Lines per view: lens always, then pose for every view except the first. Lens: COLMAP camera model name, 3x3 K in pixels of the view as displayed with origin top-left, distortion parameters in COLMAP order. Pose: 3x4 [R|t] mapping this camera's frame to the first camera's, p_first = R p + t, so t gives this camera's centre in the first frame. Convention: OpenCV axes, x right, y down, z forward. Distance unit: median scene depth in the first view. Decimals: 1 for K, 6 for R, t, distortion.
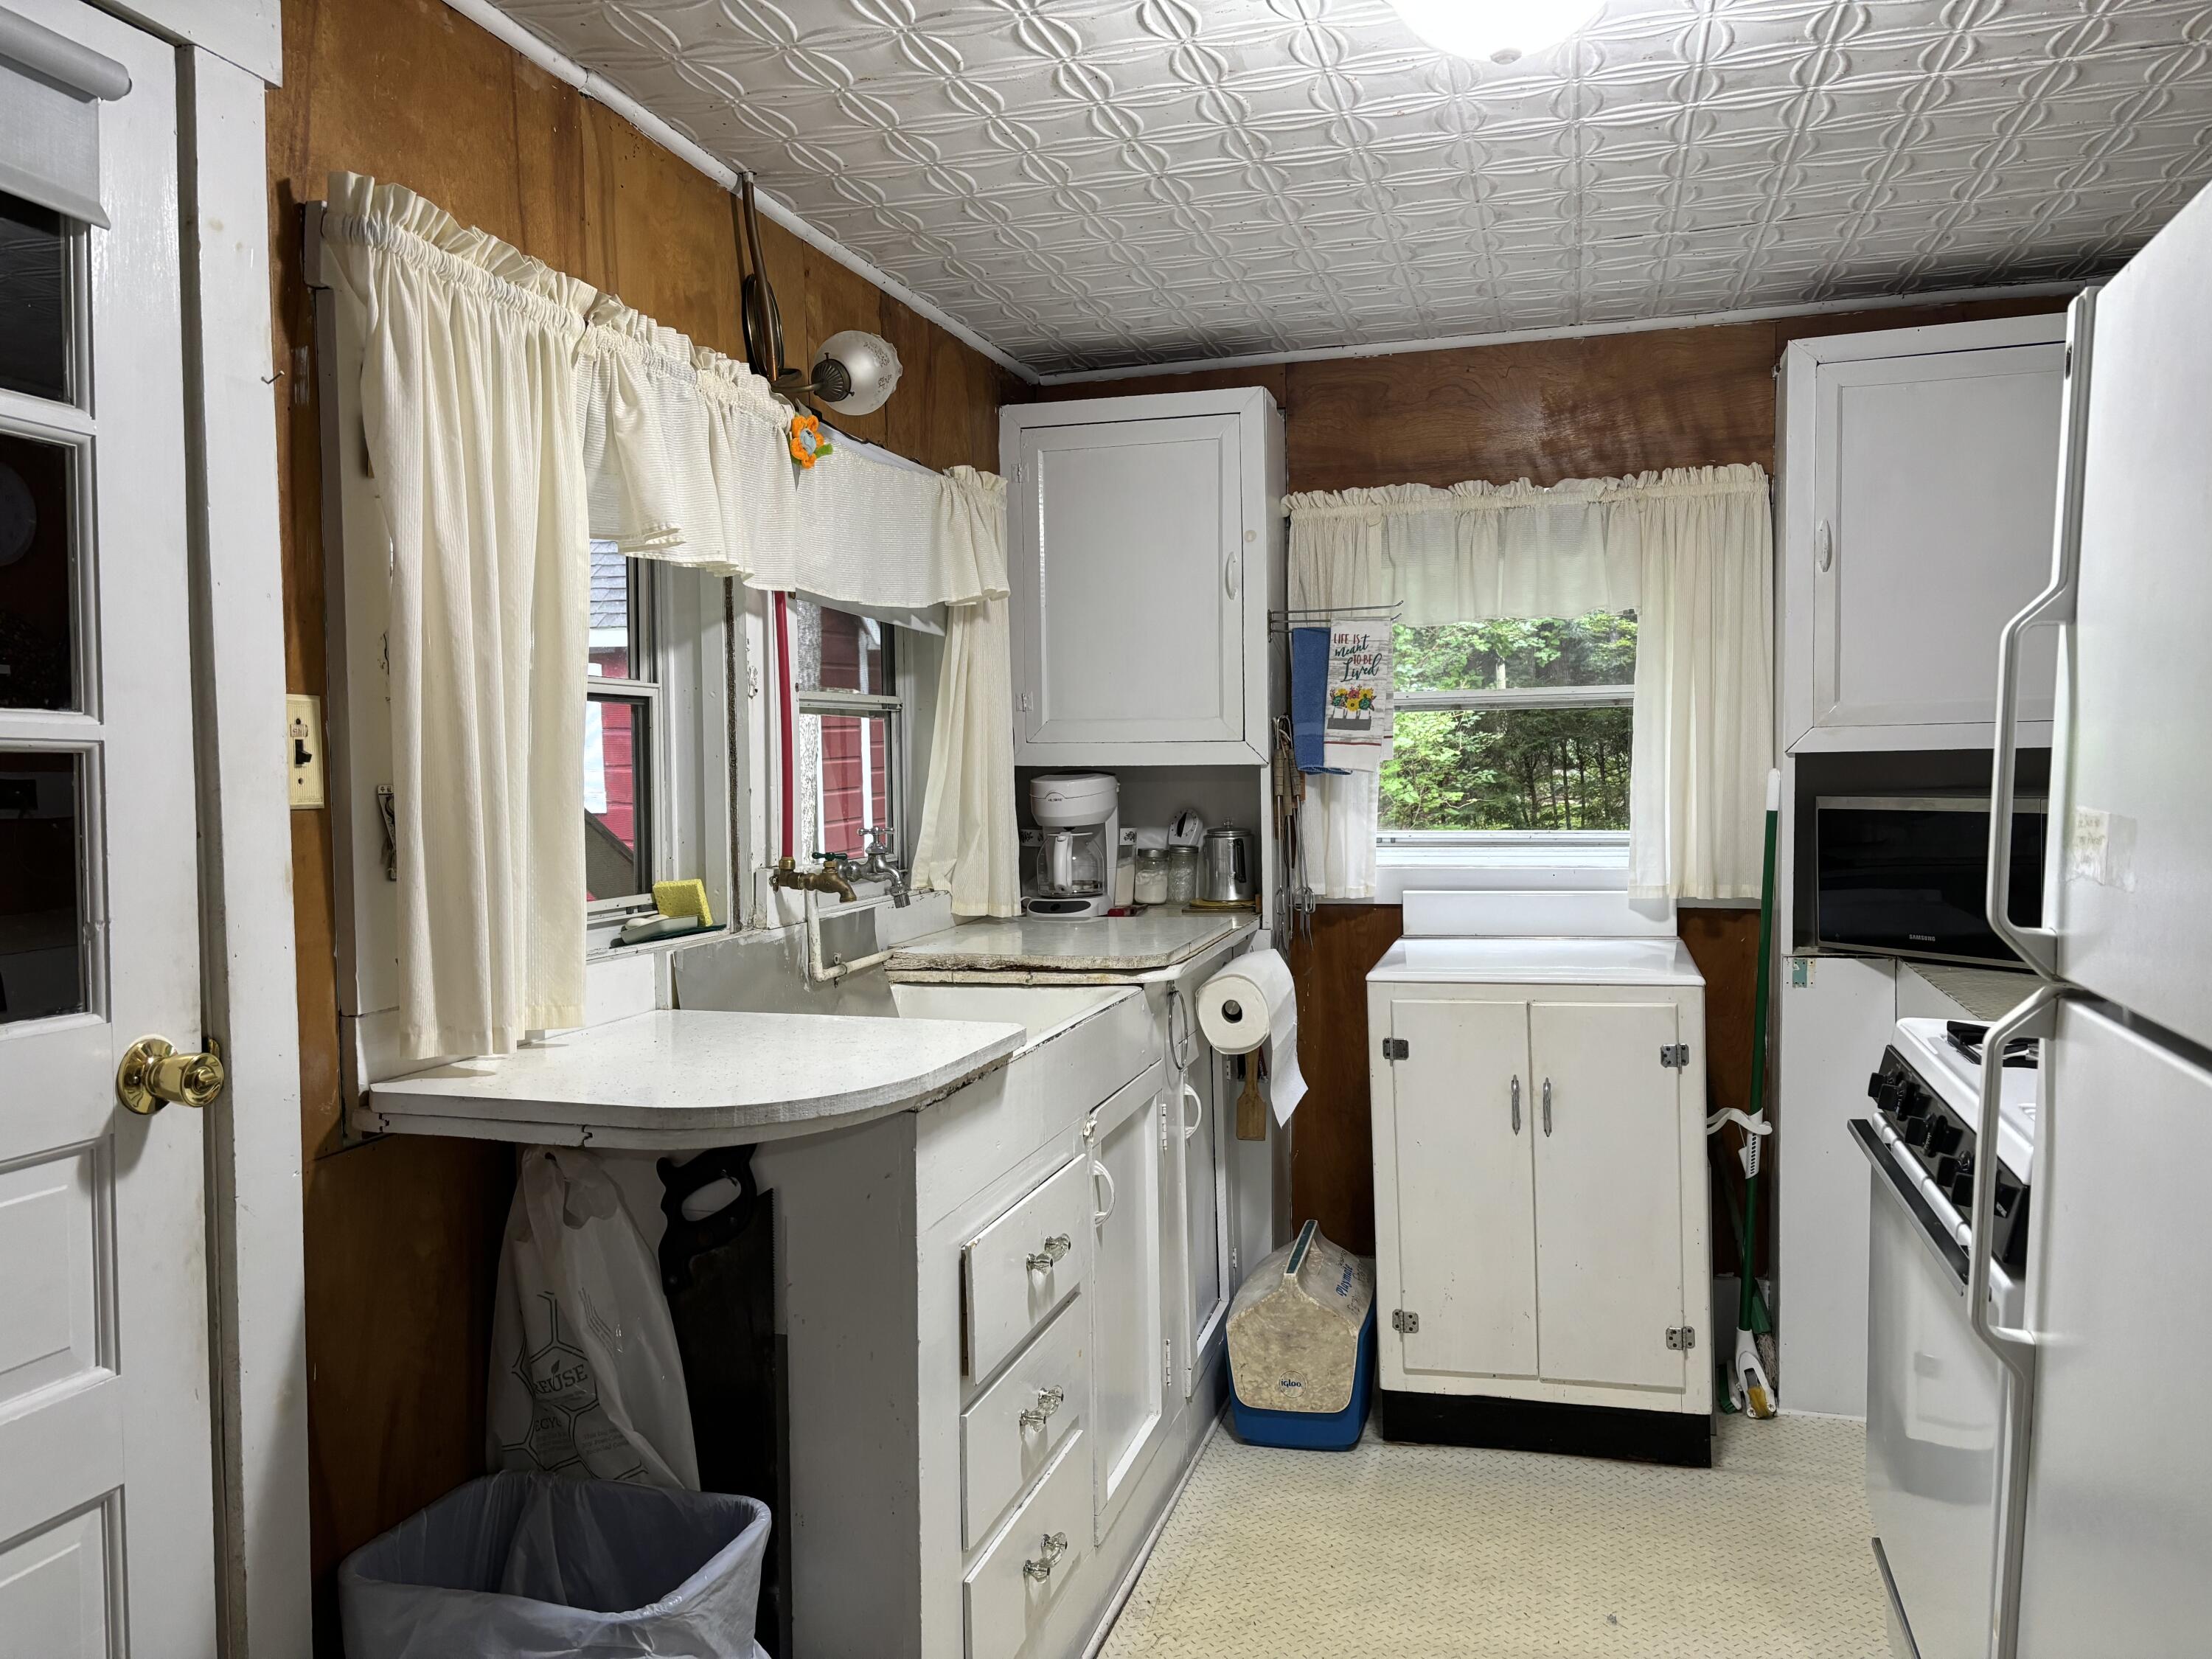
lens RADIAL K [[1659.6, 0, 1102.7], [0, 1659.6, 843.5], [0, 0, 1]] dist [0.036029, -0.044745]
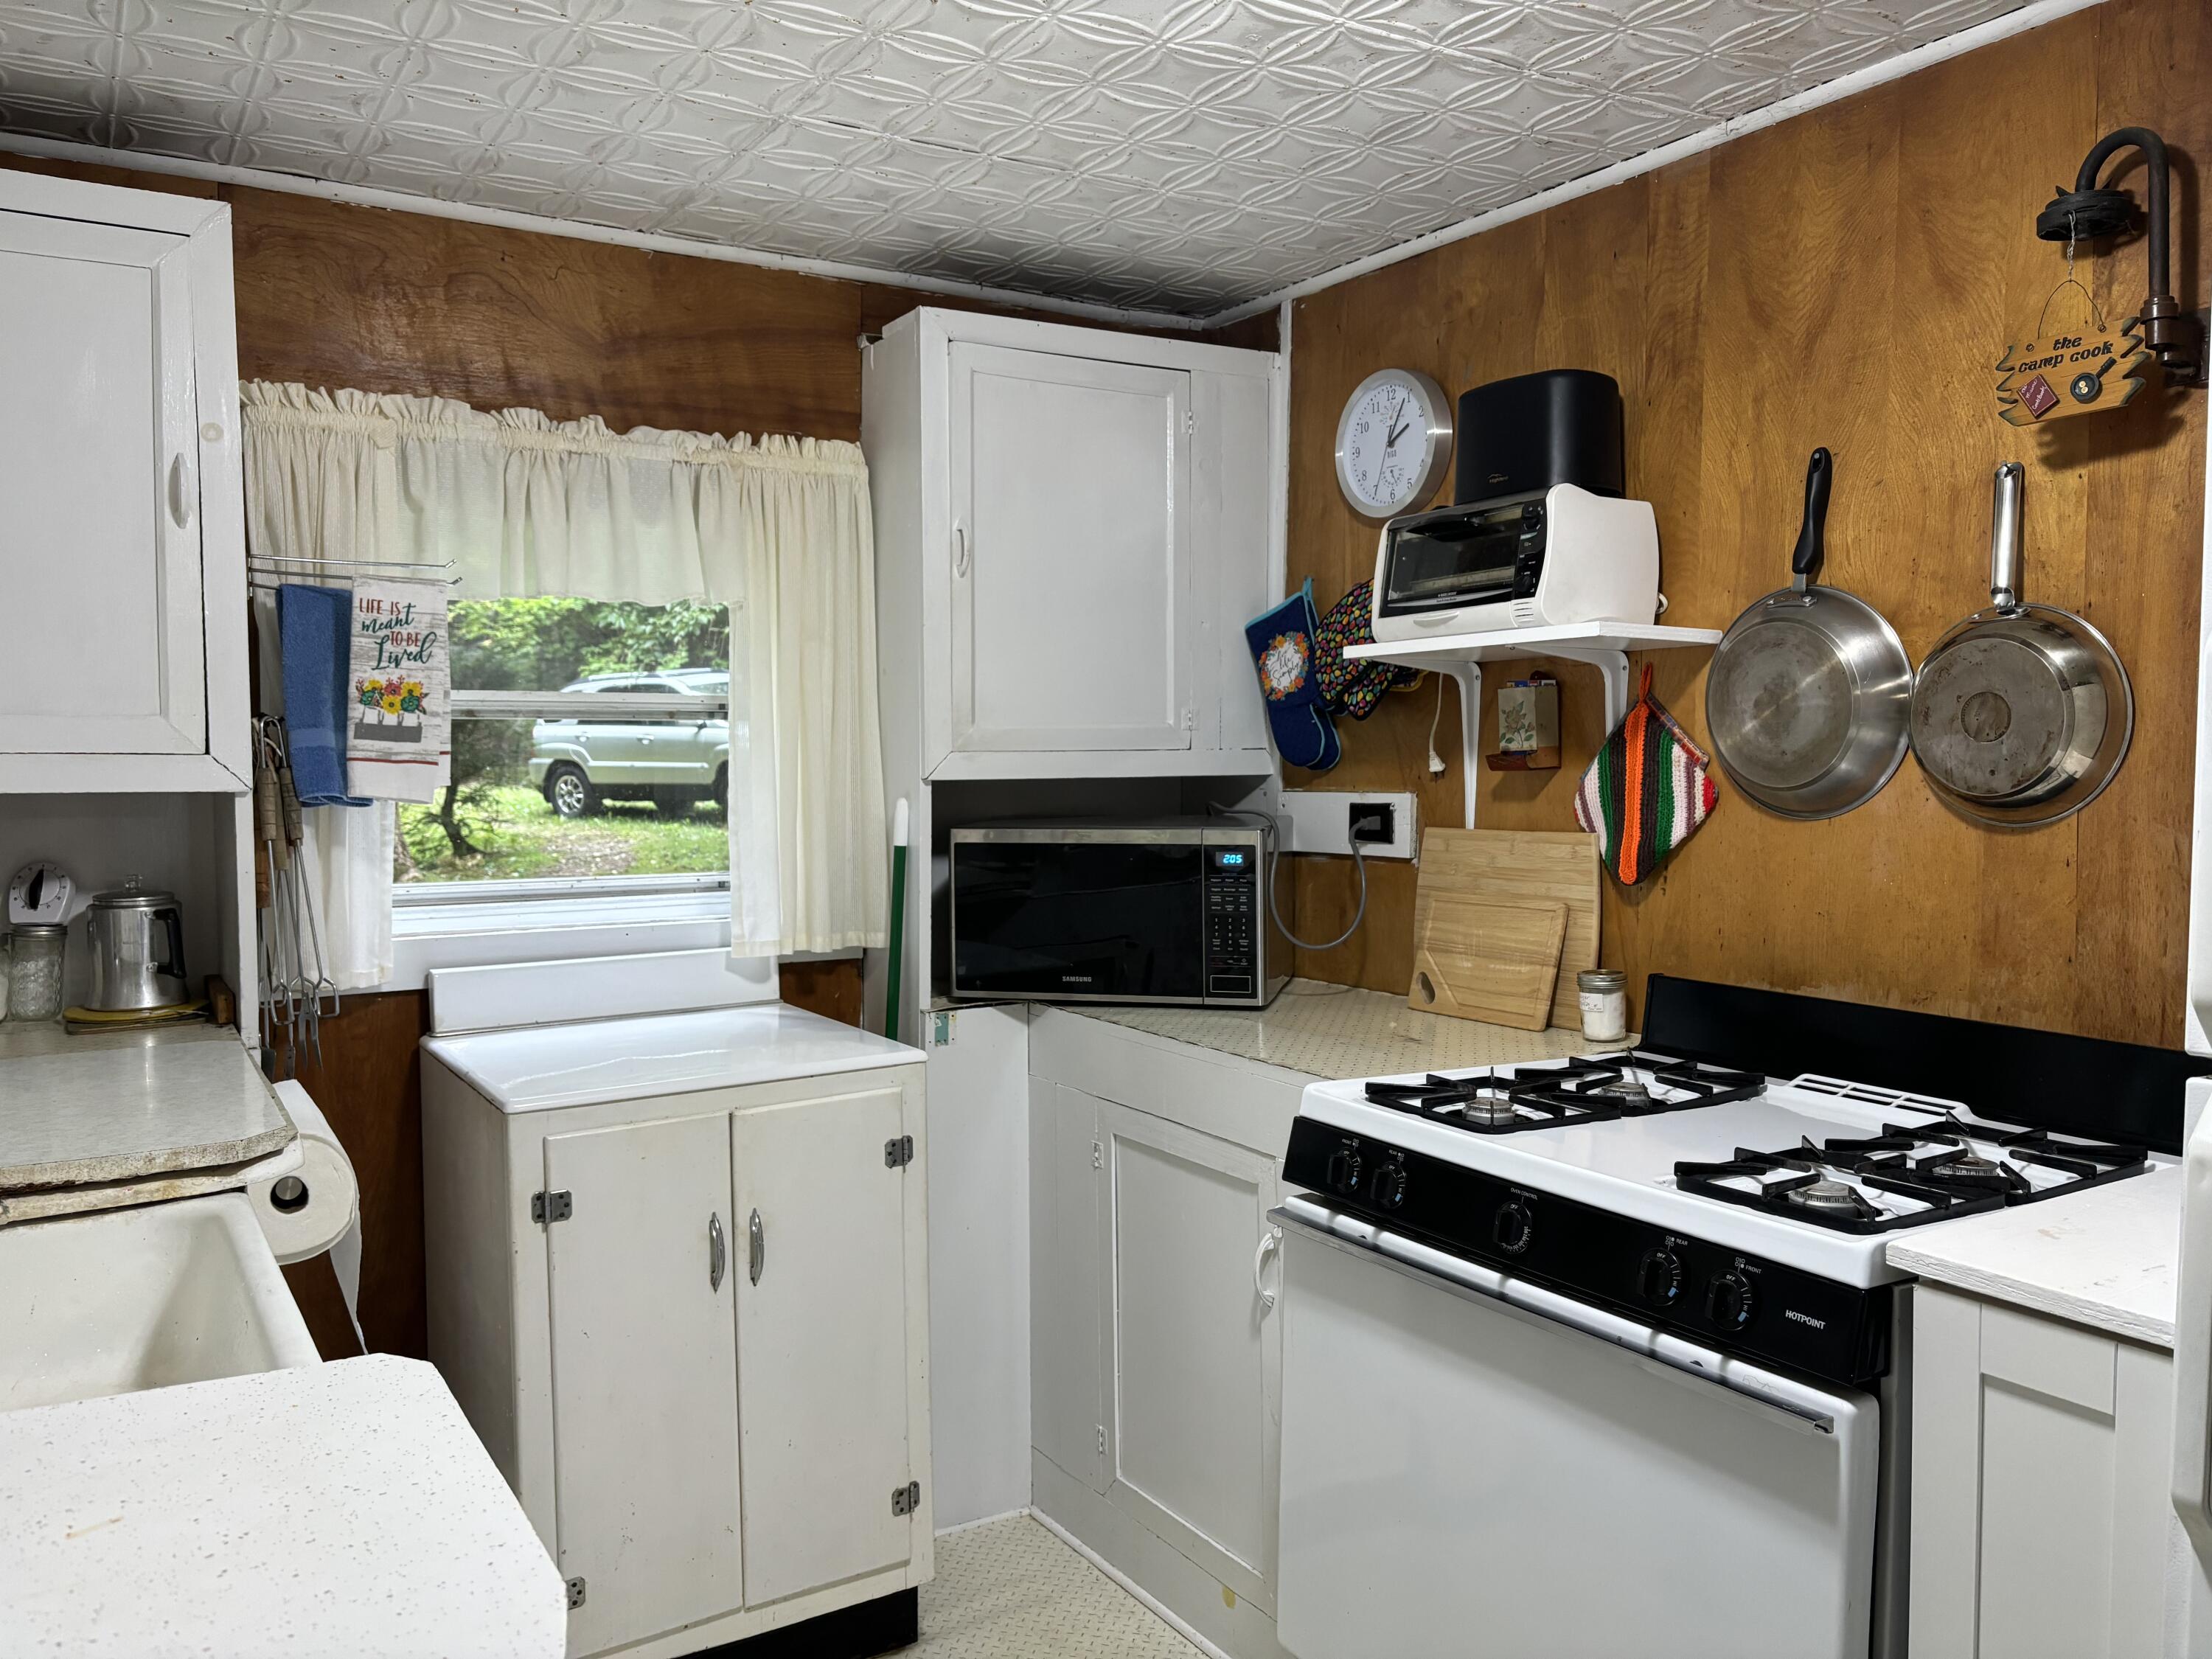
lens RADIAL K [[1659.6, 0, 1106.7], [0, 1659.6, 833.6], [0, 0, 1]] dist [0.036029, -0.044745]
pose [[0.670557, -0.020065, 0.741587, -0.160650], [0.032873, 0.999456, -0.002682, -0.019191], [-0.741130, 0.026177, 0.670851, 0.324847]]
